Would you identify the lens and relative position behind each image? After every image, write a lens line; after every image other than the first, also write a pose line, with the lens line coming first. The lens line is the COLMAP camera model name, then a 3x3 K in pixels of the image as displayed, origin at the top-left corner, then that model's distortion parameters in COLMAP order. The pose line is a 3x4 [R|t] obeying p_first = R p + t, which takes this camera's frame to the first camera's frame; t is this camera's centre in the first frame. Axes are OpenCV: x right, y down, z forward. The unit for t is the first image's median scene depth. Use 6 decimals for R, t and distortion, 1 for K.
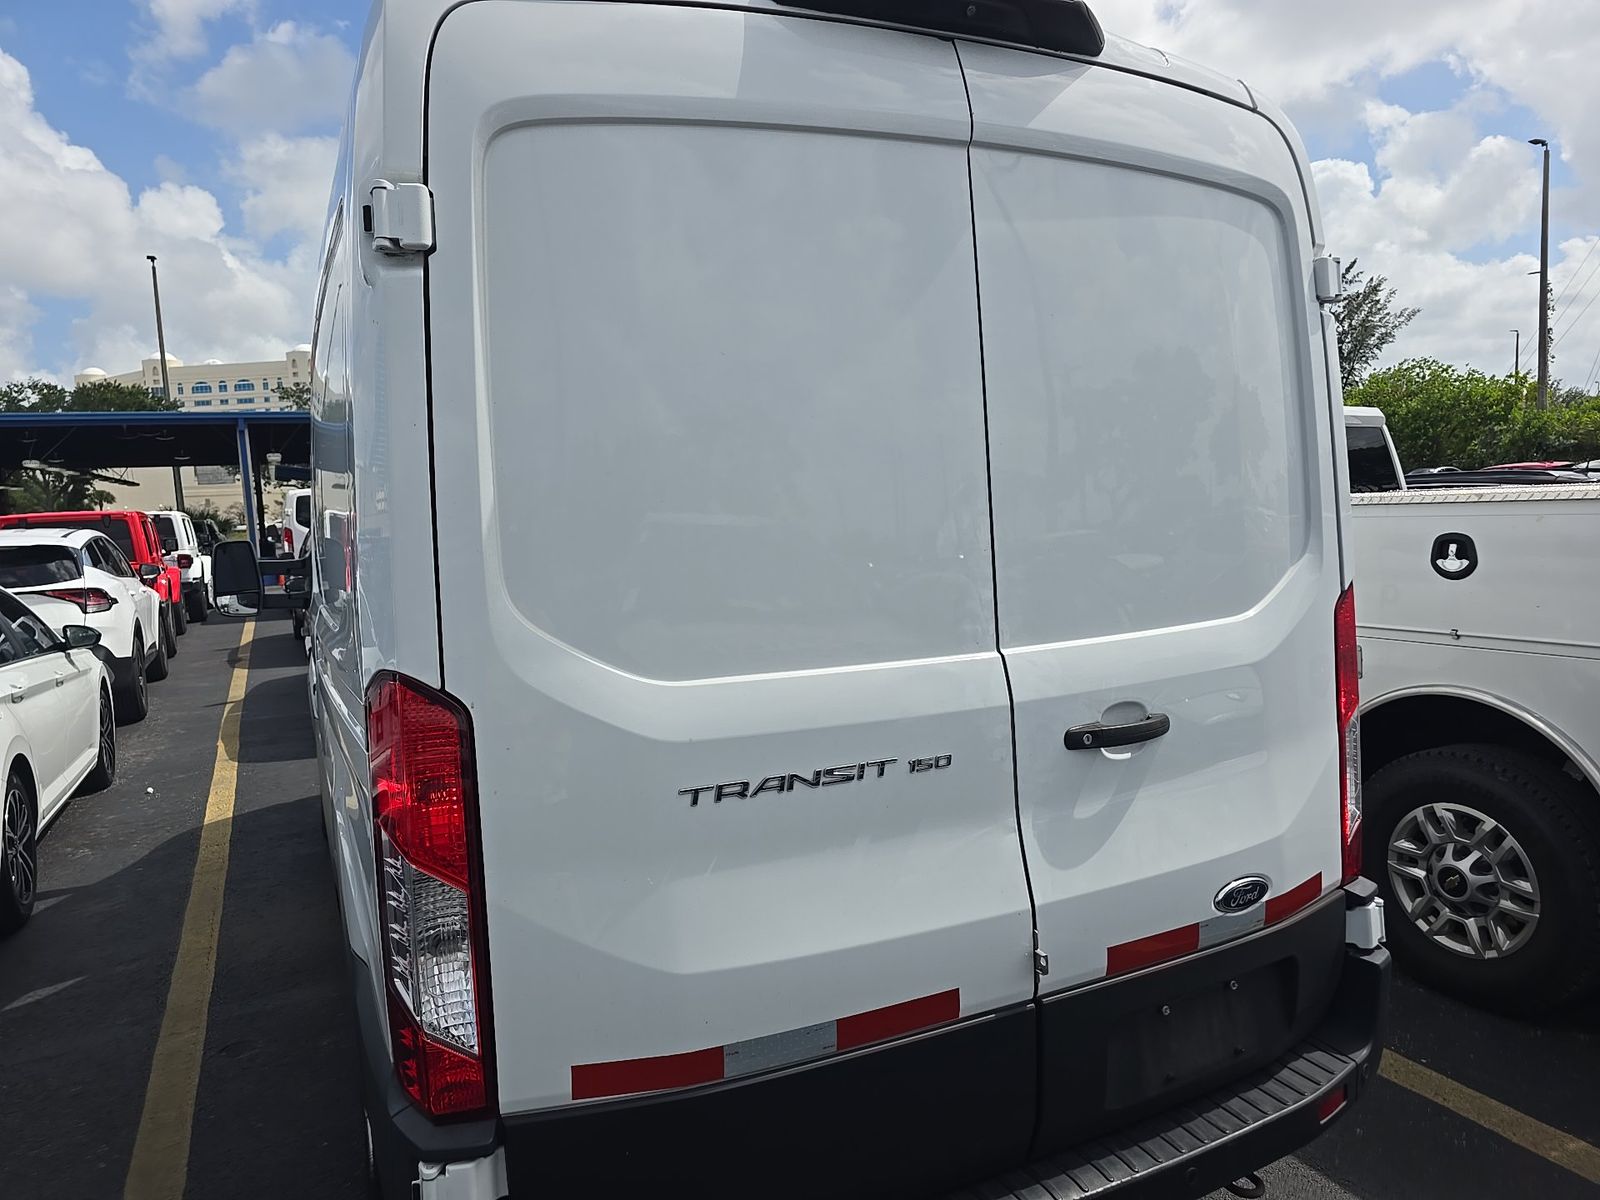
lens RADIAL K [[1104.2, 0, 800.0], [0, 1104.2, 600.0], [0, 0, 1]] dist [0.060160, -0.065608]
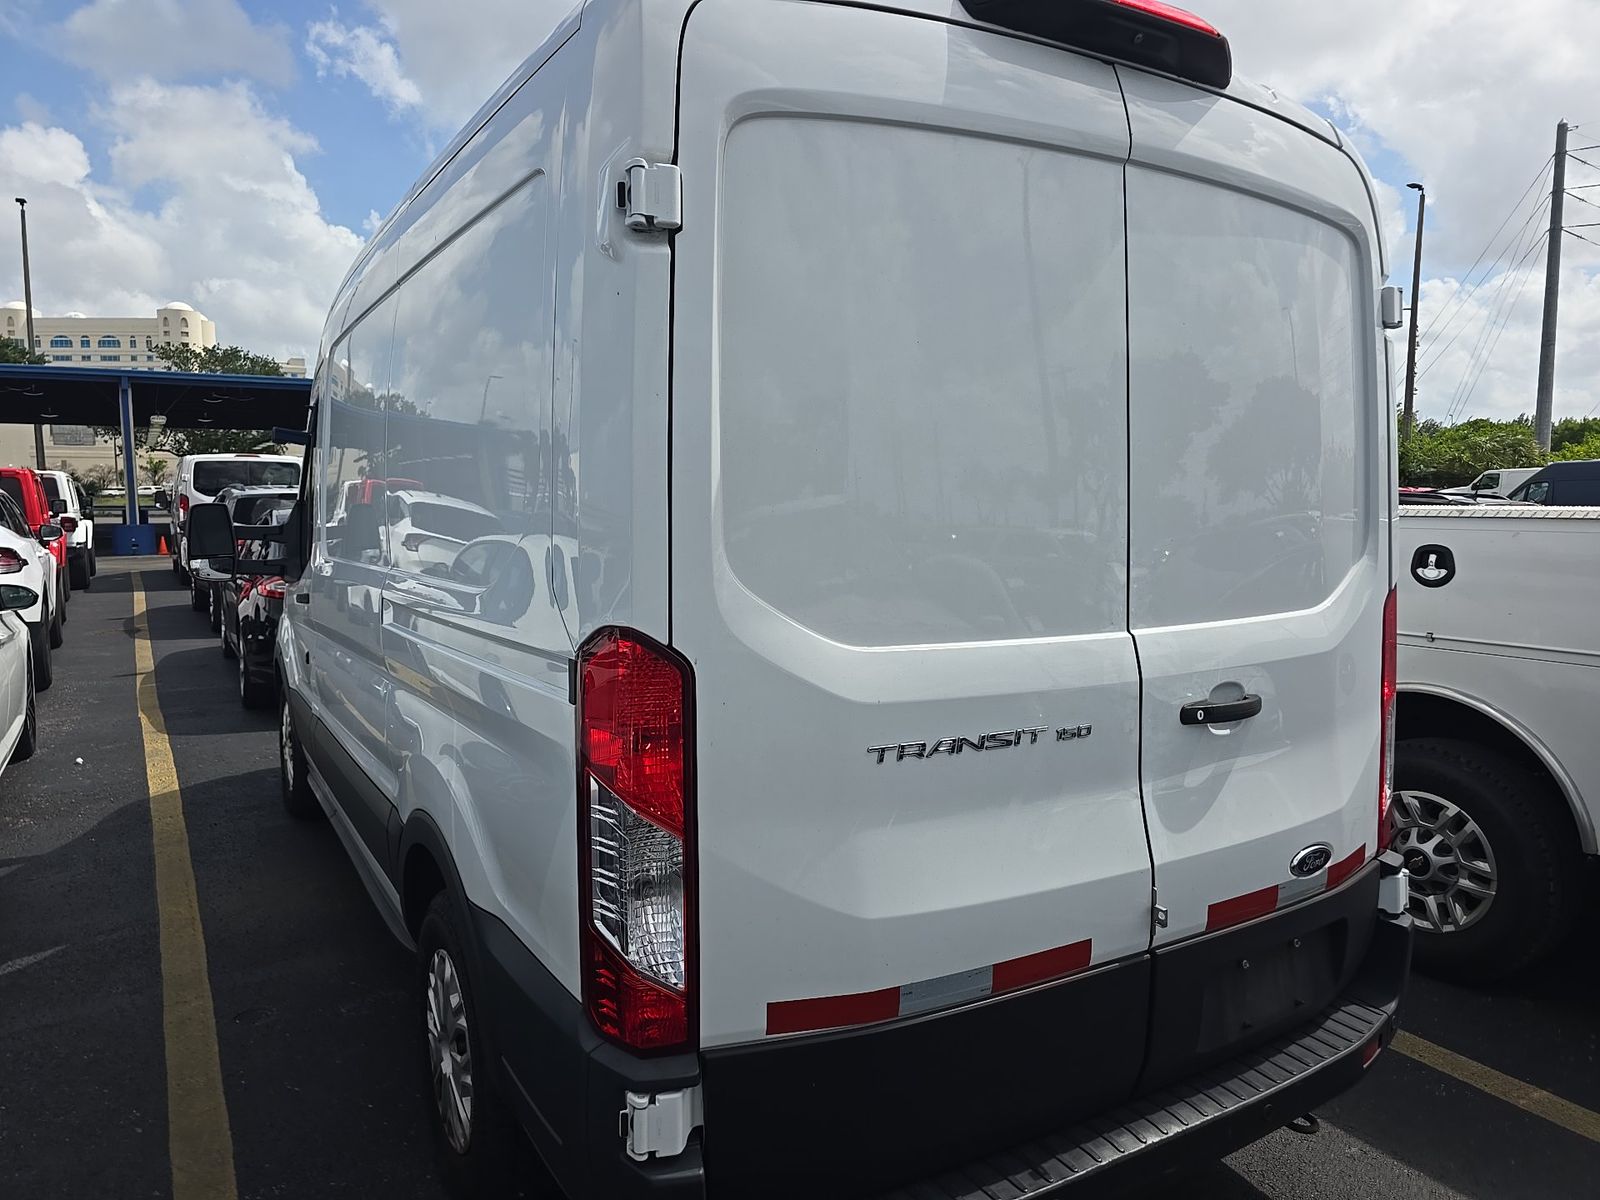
lens RADIAL K [[1102.2, 0, 801.9], [0, 1102.2, 604.8], [0, 0, 1]] dist [0.065829, -0.073841]
pose [[0.994042, 0.035899, 0.102921, -0.204255], [-0.036912, 0.999287, 0.007957, 0.018676], [-0.102562, -0.011708, 0.994658, -0.039149]]
